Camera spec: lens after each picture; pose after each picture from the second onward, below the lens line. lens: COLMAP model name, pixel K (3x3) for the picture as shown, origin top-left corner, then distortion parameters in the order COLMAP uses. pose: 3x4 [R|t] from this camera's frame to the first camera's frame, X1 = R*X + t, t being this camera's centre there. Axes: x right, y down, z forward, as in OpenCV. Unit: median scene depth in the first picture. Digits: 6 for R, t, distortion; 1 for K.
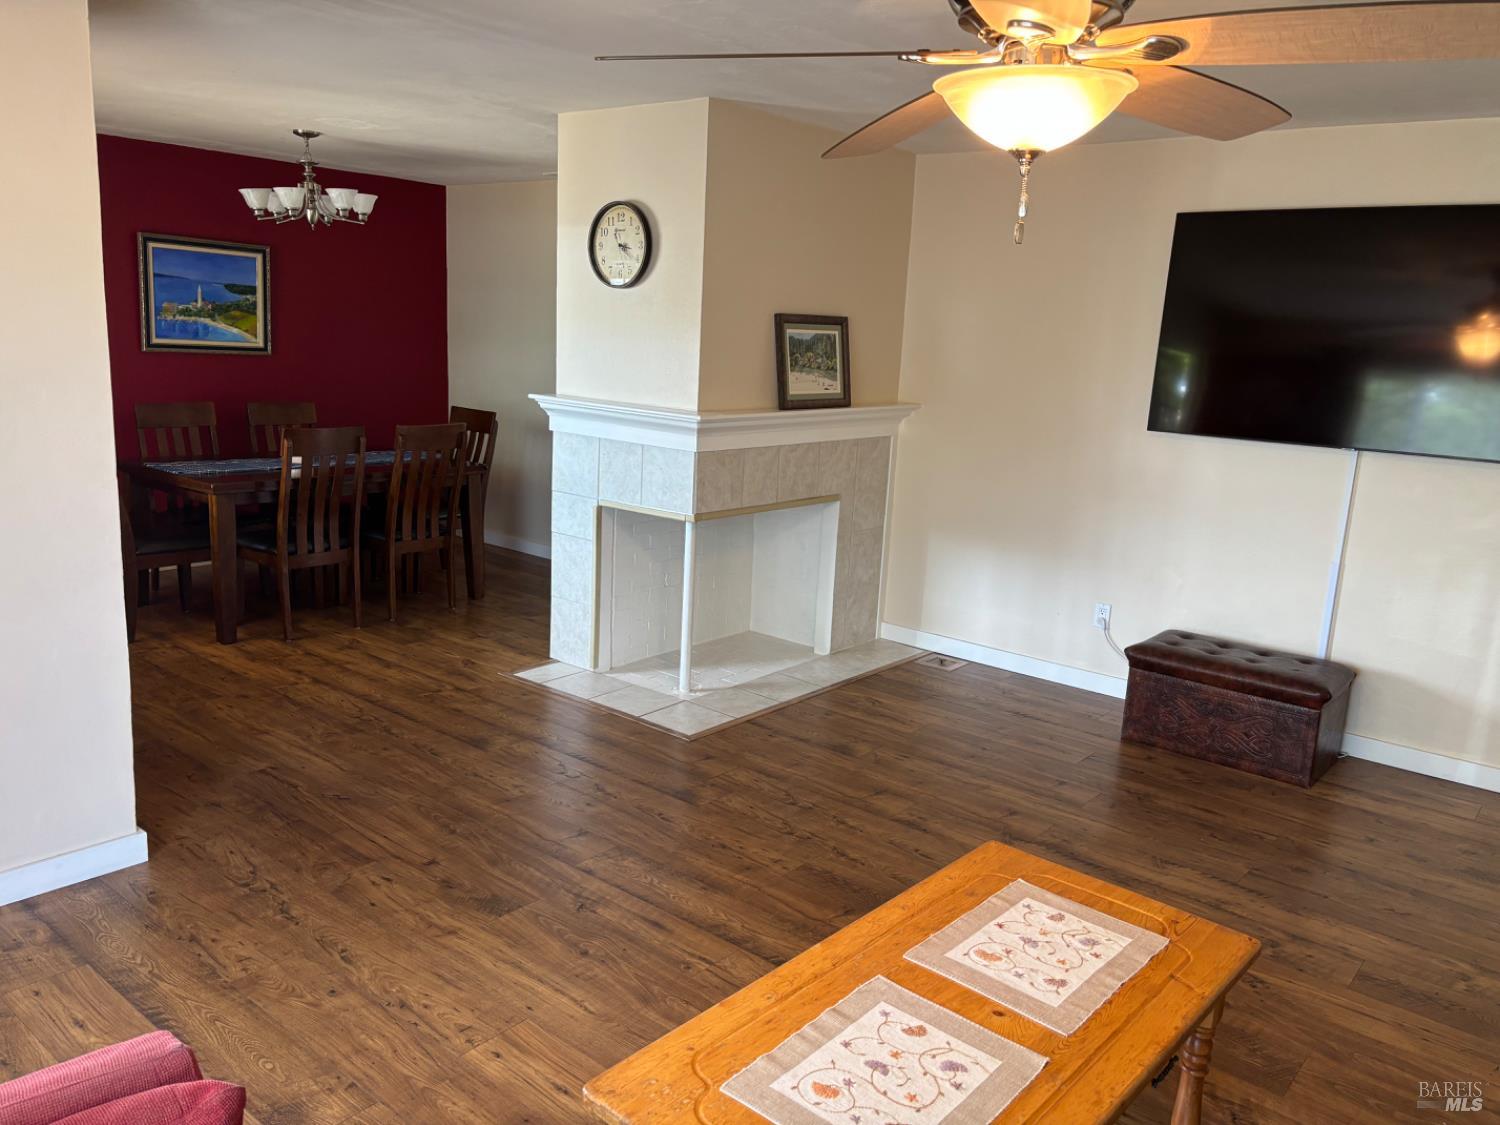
lens RADIAL K [[1146.2, 0, 733.1], [0, 1146.2, 586.7], [0, 0, 1]] dist [0.050866, -0.047083]
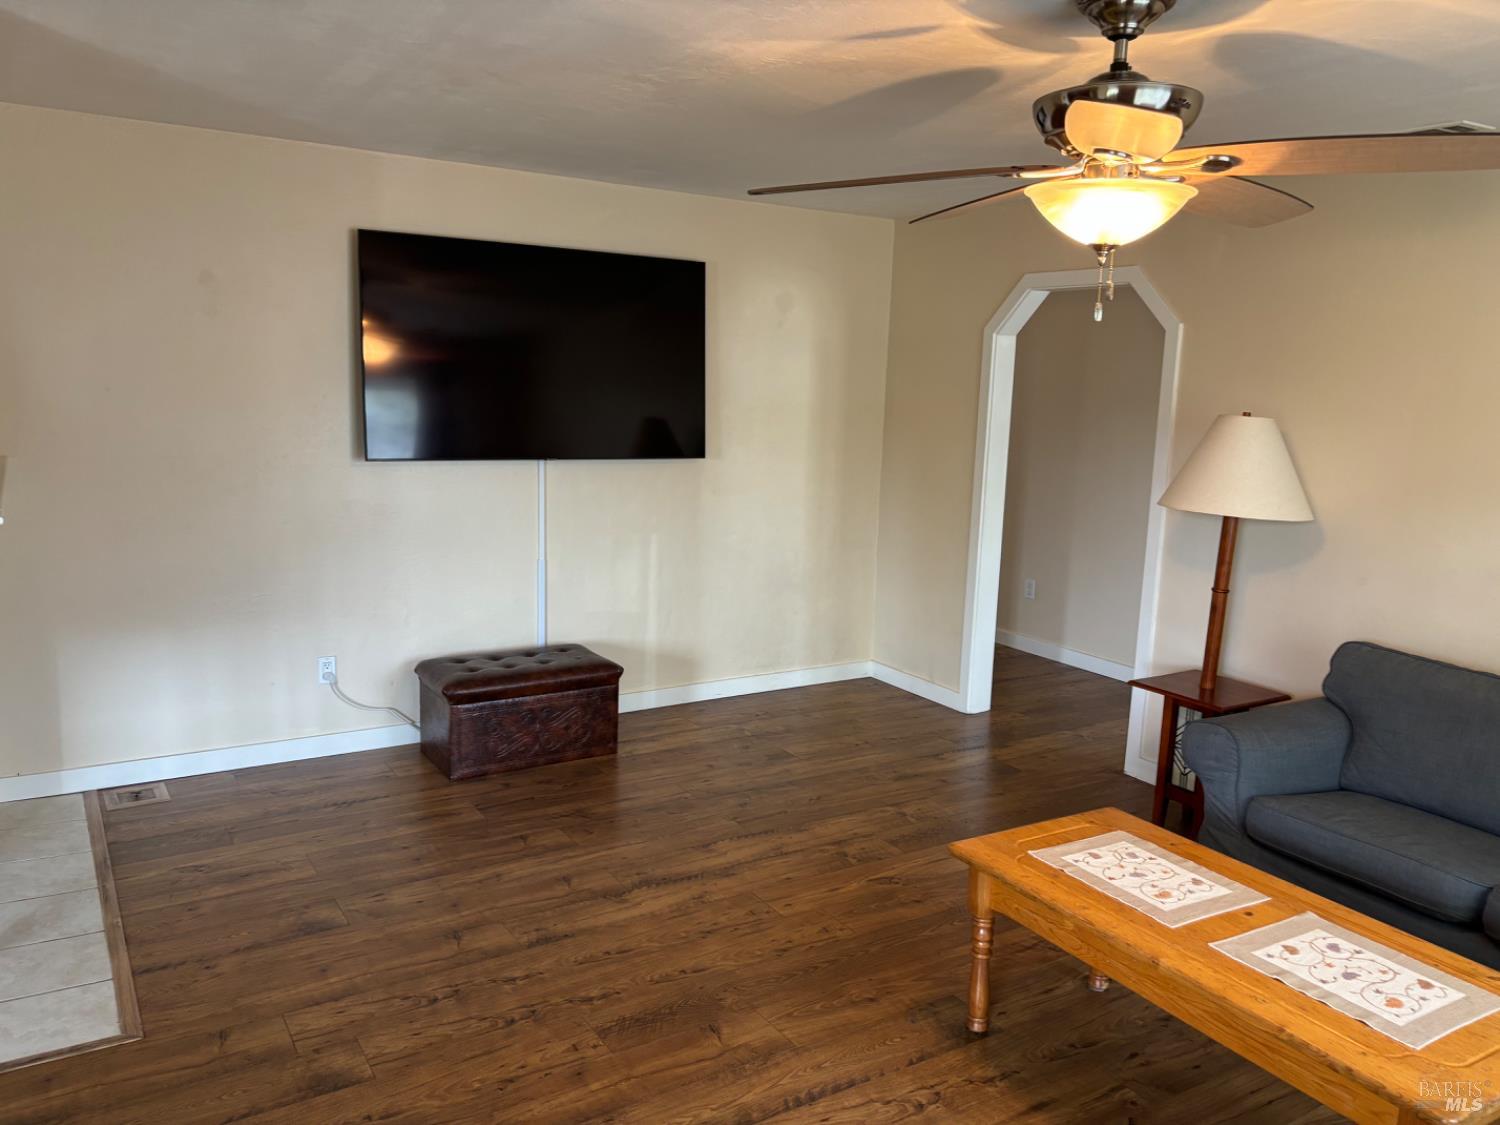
lens RADIAL K [[1146.2, 0, 745.9], [0, 1146.2, 556.1], [0, 0, 1]] dist [0.050866, -0.047083]
pose [[0.297731, -0.188118, 0.935932, -0.831290], [0.196891, 0.971415, 0.132617, -0.237852], [-0.934125, 0.144793, 0.326259, 0.790134]]
